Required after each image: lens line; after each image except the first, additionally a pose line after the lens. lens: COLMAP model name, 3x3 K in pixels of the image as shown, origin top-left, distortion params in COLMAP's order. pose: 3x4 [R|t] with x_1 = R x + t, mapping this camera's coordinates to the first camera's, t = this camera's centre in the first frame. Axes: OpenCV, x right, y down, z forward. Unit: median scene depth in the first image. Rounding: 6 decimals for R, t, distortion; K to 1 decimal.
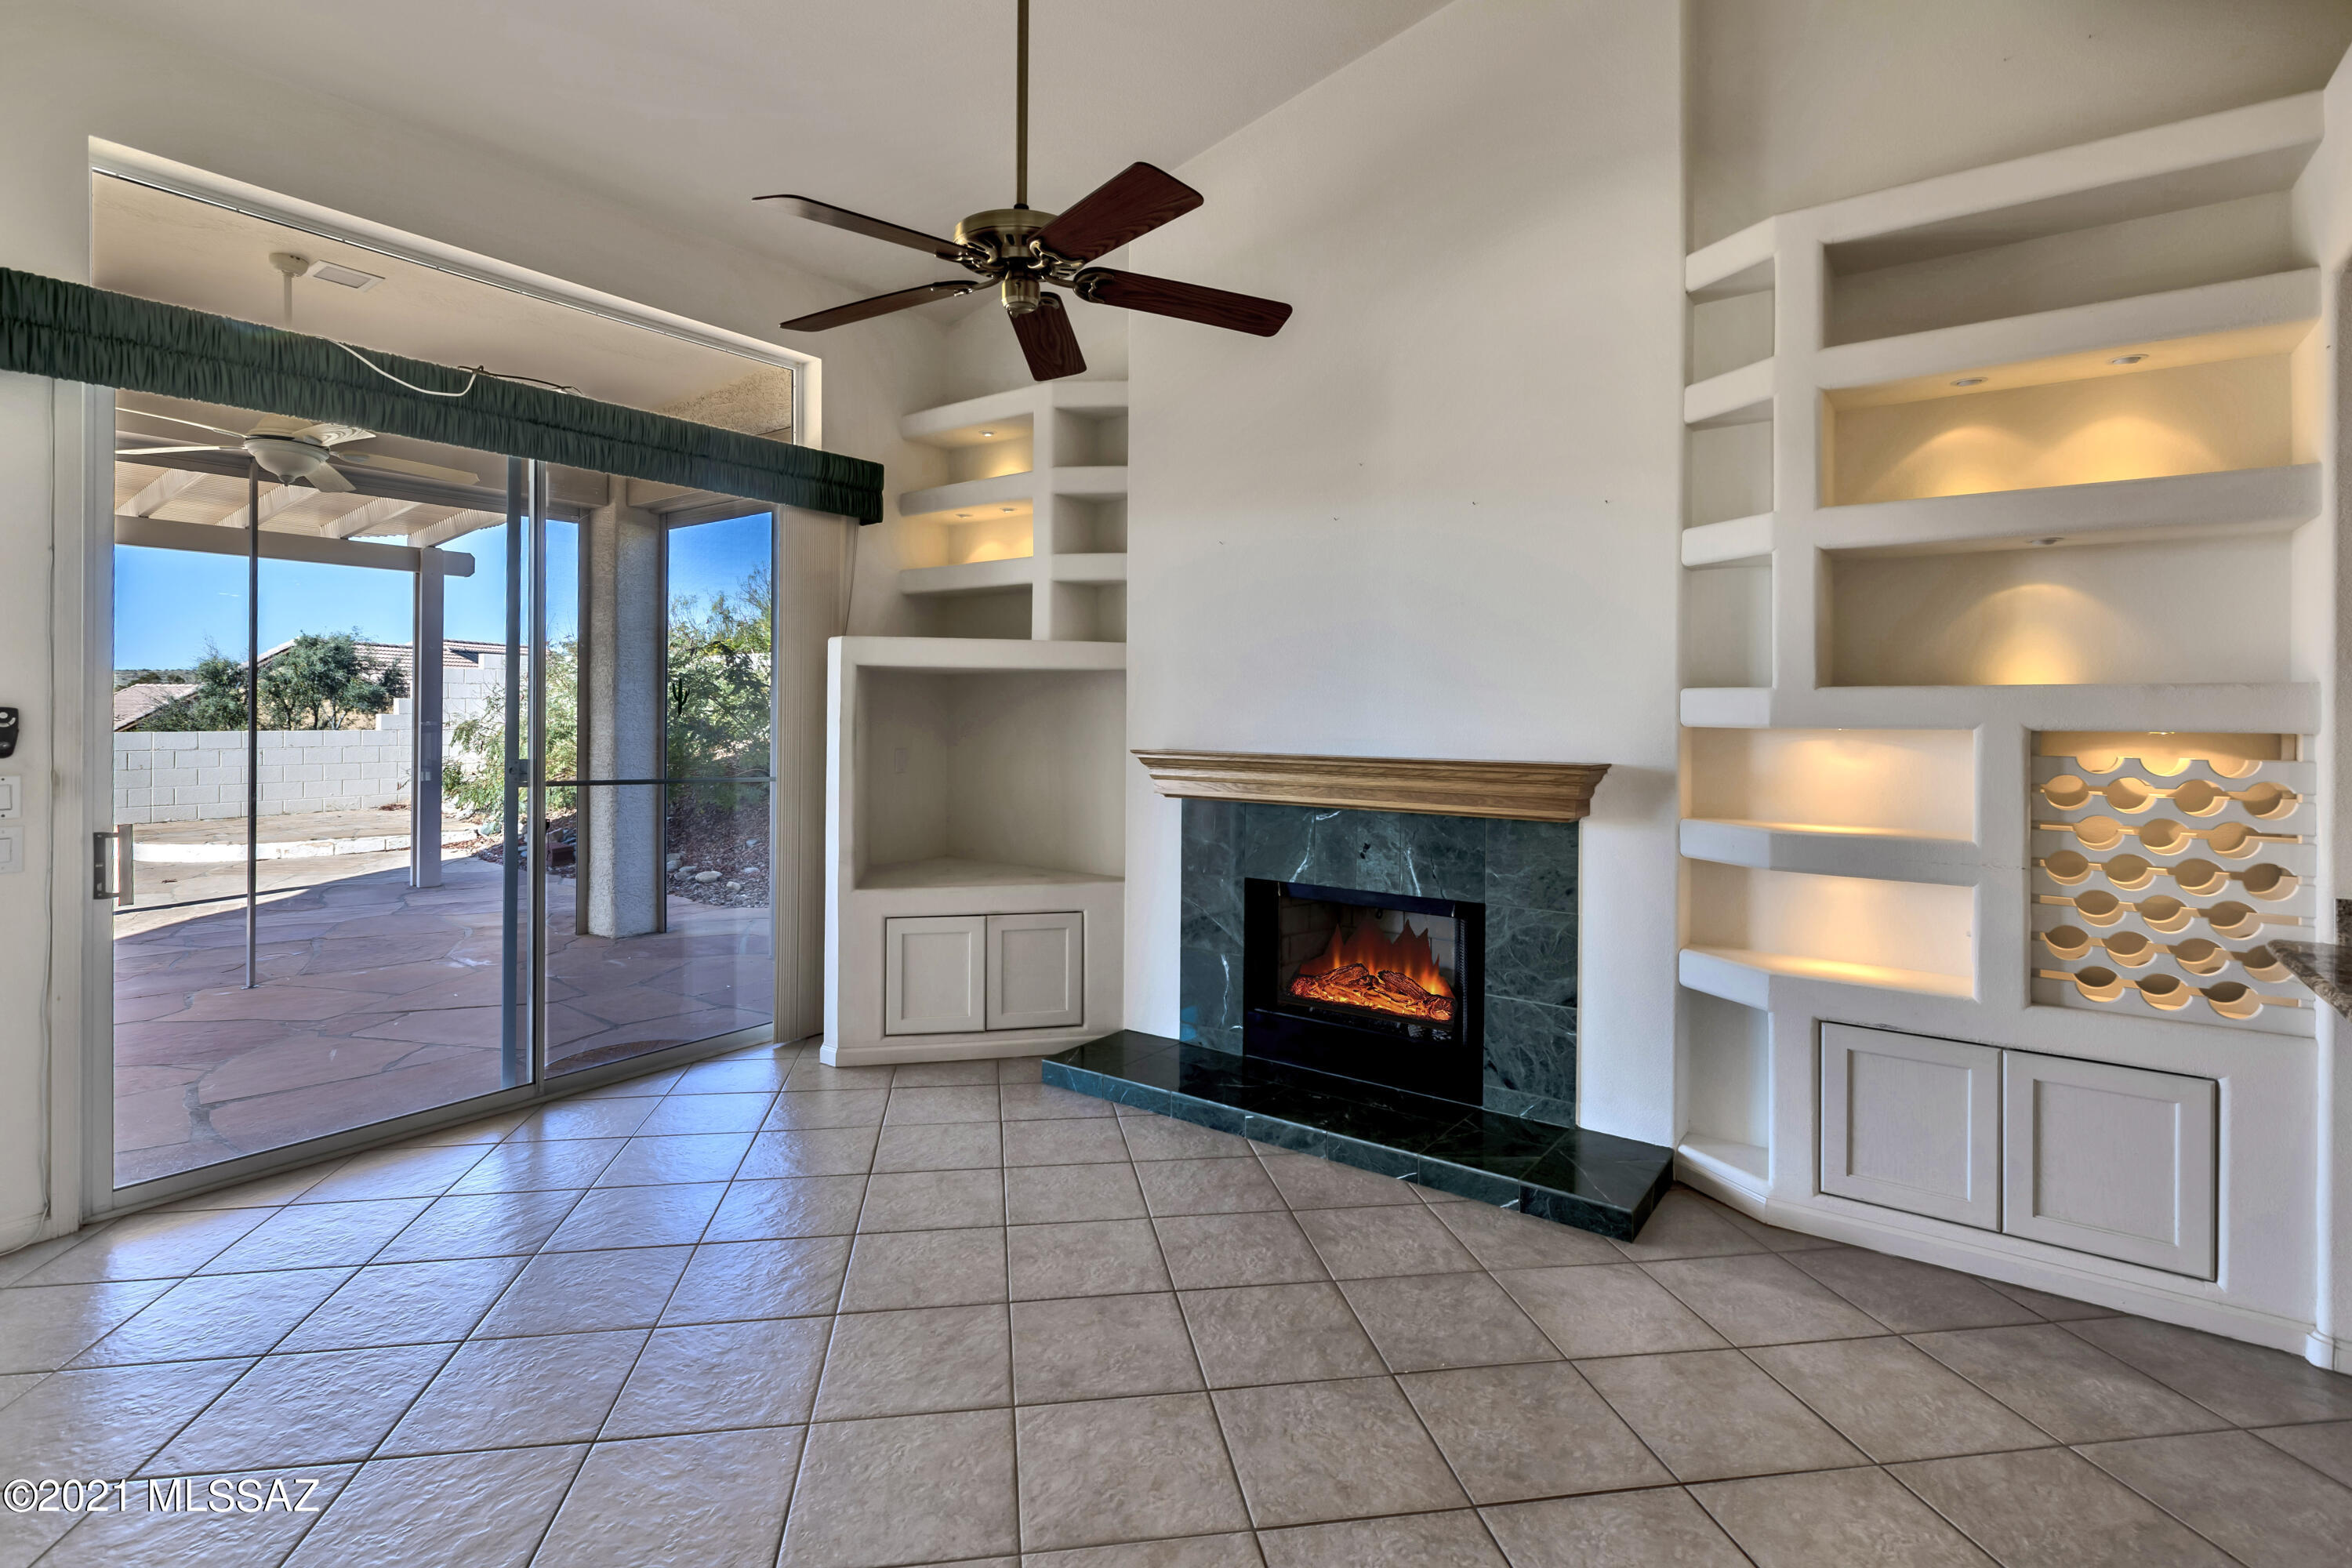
lens RADIAL K [[1125.5, 0, 1180.1], [0, 1125.5, 714.0], [0, 0, 1]] dist [0.016072, -0.000064]
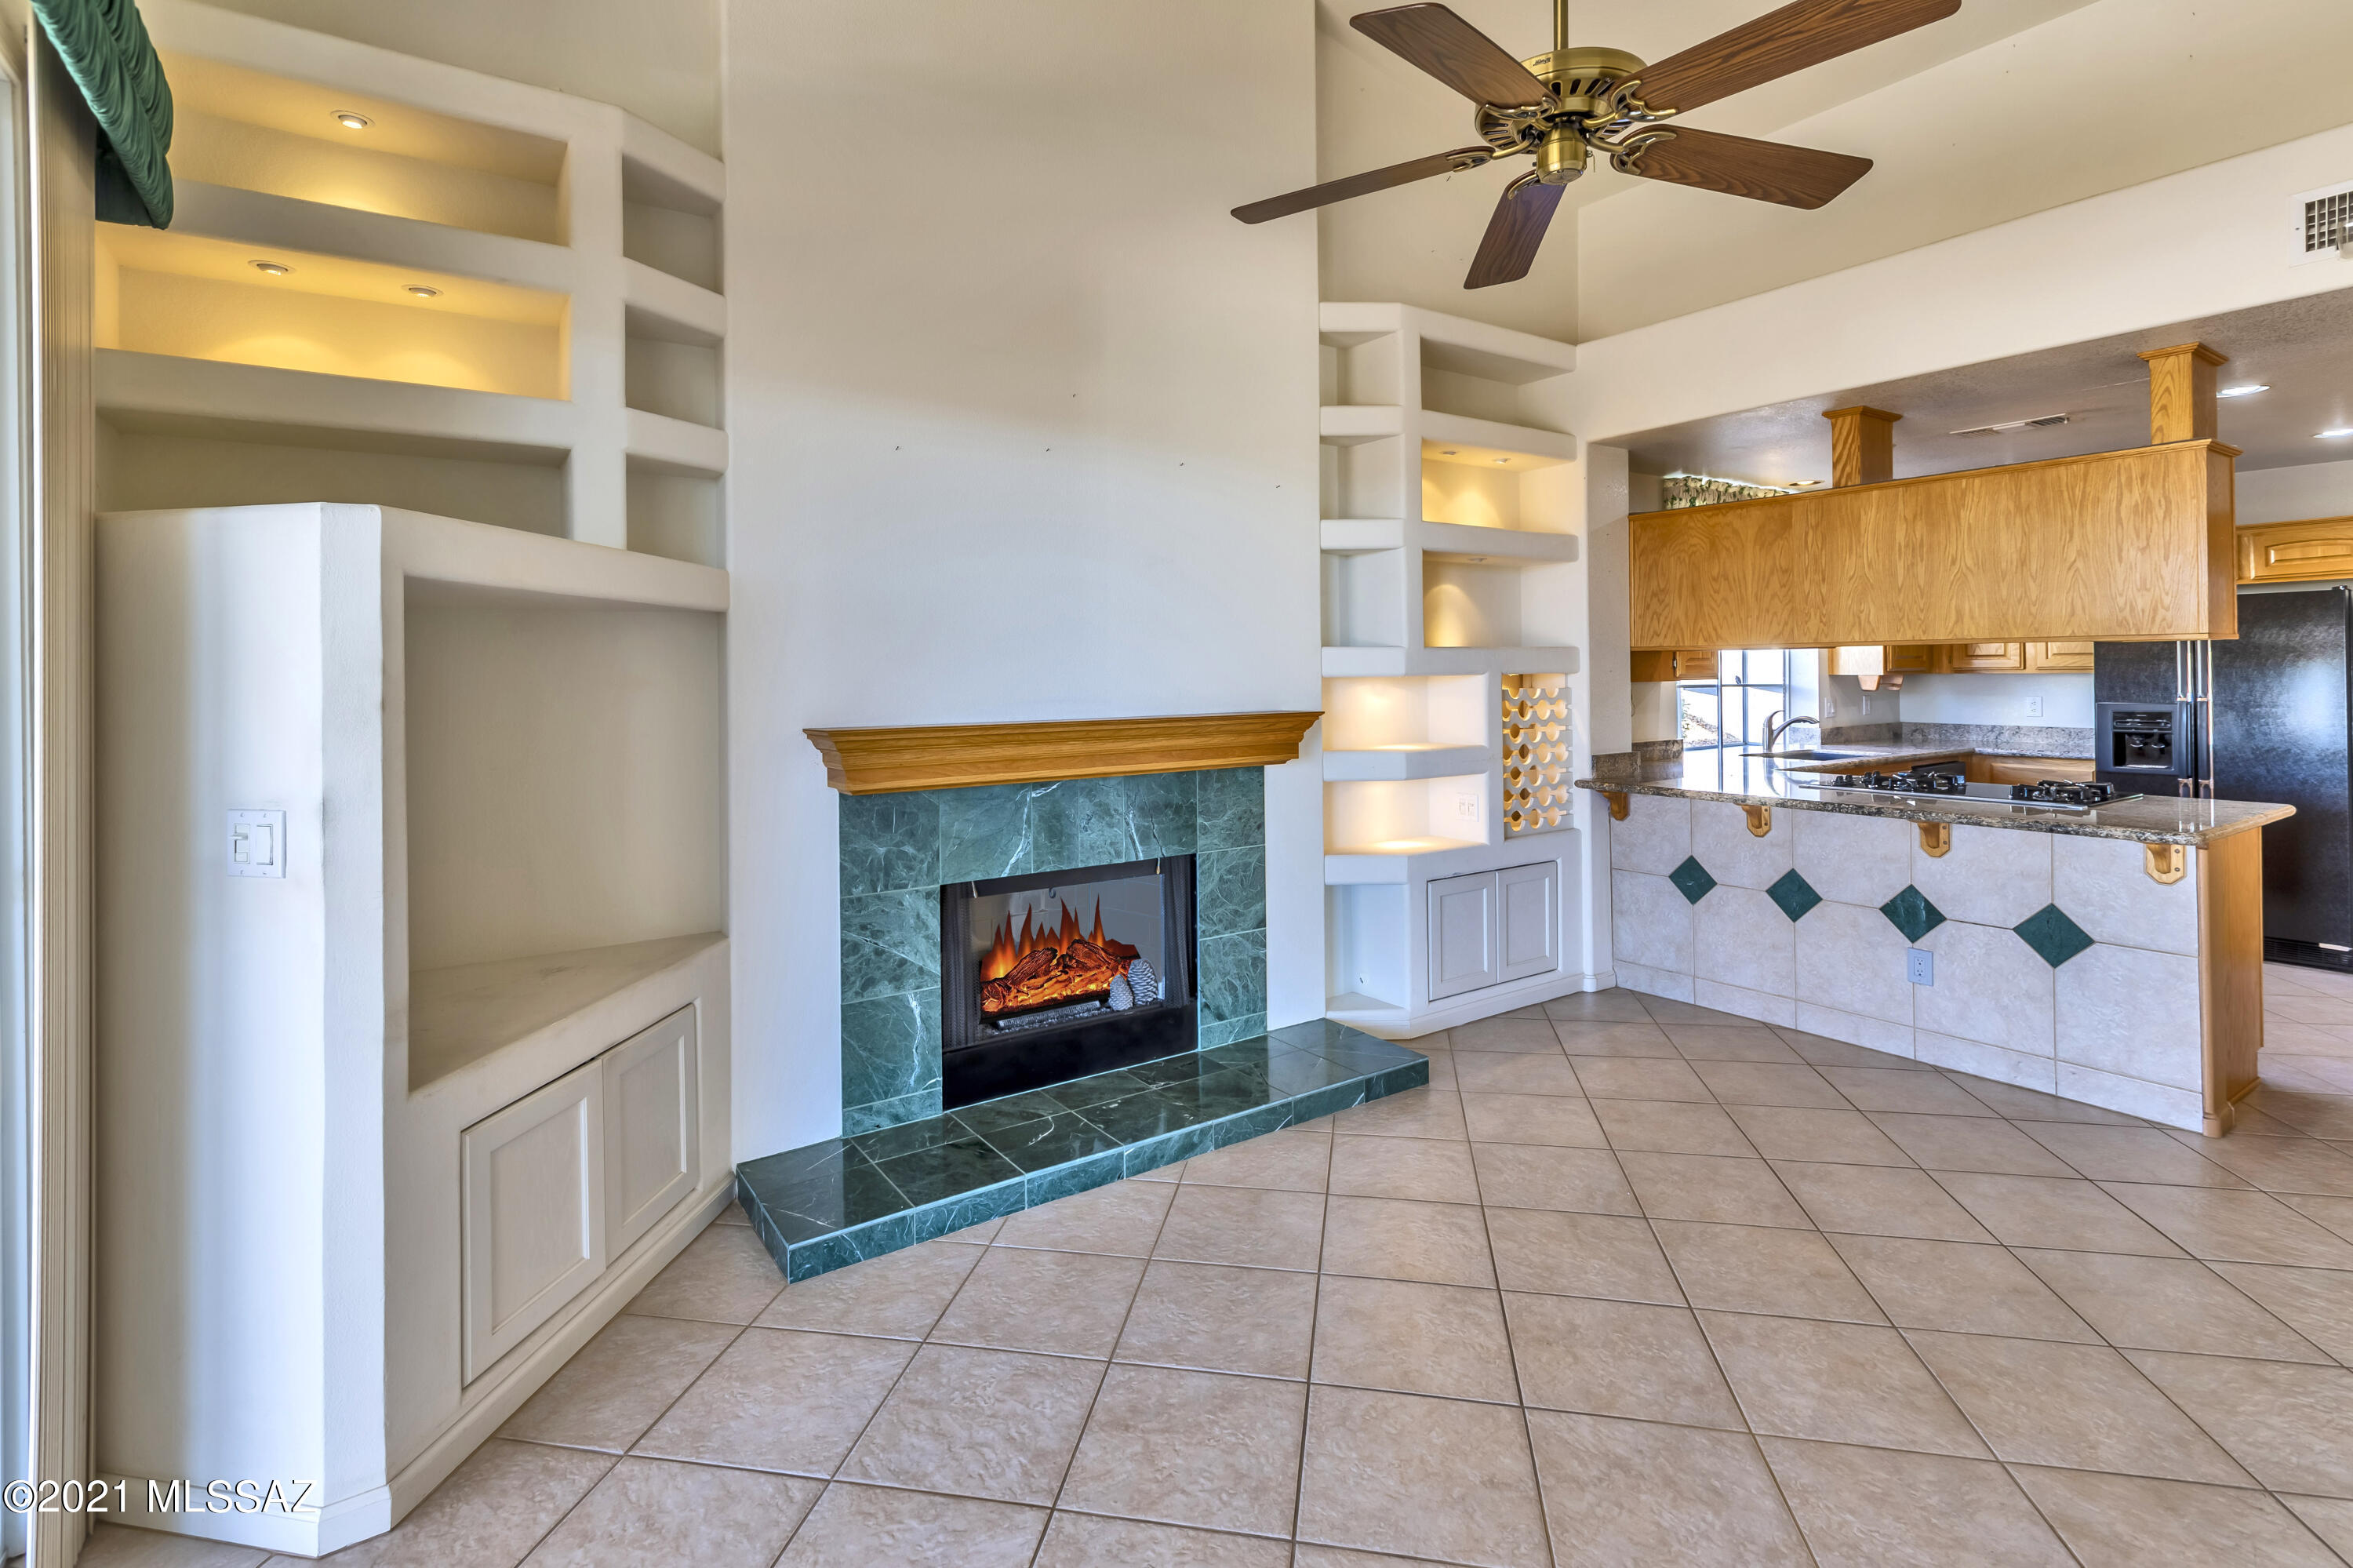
lens RADIAL K [[1089.1, 0, 1146.2], [0, 1089.1, 670.4], [0, 0, 1]] dist [0.006839, 0.000484]
pose [[0.351740, -0.008399, 0.936060, -0.706984], [0.014982, 0.999882, 0.003342, -0.003897], [-0.935978, 0.012849, 0.351824, 0.713052]]
